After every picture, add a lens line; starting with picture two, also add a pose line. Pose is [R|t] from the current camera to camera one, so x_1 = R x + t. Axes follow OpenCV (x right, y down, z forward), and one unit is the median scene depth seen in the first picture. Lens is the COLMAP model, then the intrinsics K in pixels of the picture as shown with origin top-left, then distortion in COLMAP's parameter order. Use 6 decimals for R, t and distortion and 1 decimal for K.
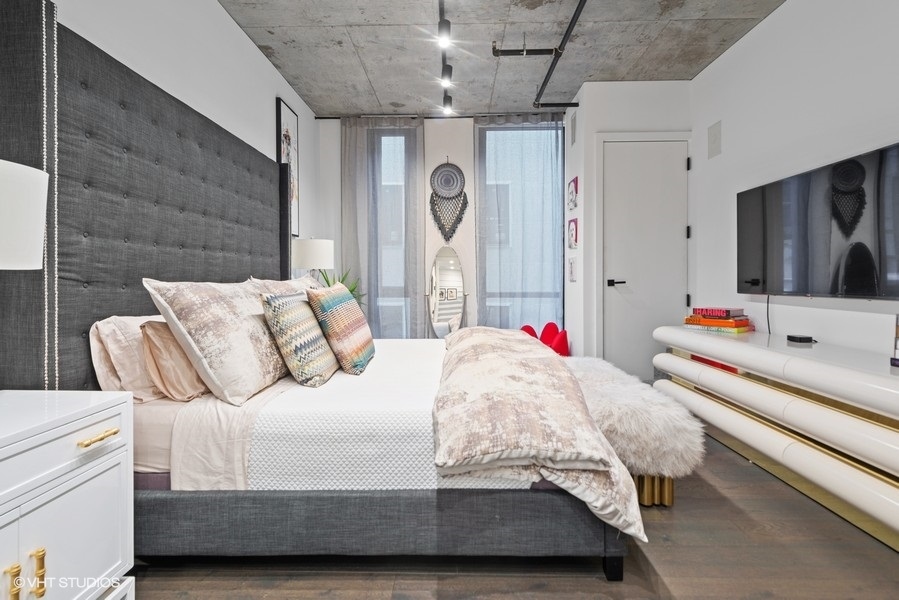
lens RADIAL K [[423.6, 0, 454.6], [0, 423.6, 279.9], [0, 0, 1]] dist [0.005609, -0.000644]
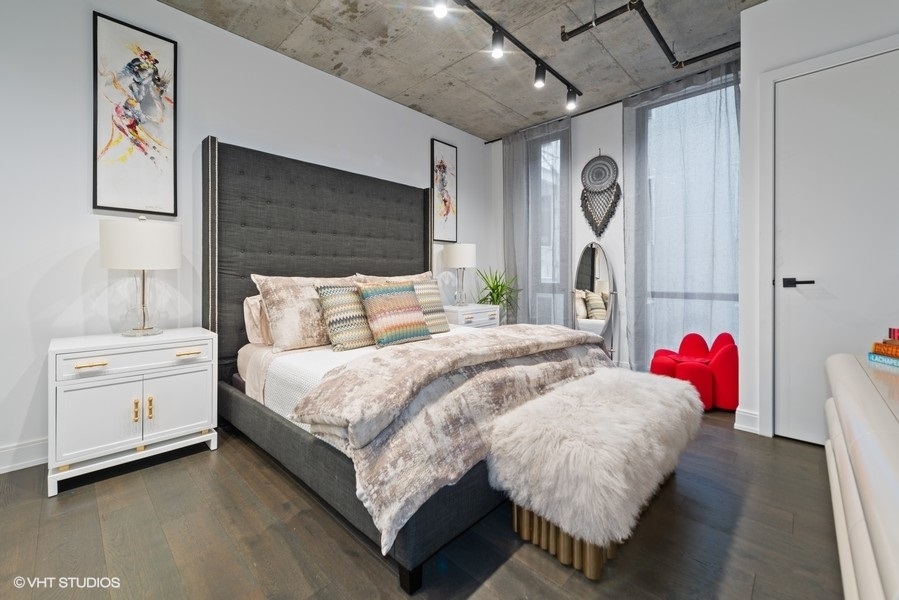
lens RADIAL K [[375.1, 0, 441.2], [0, 375.1, 273.8], [0, 0, 1]] dist [0.013959, -0.000491]
pose [[0.724056, 0.000100, -0.689741, 0.364257], [-0.005594, 0.999968, -0.005727, -0.000425], [0.689719, 0.008005, 0.724033, 0.153059]]
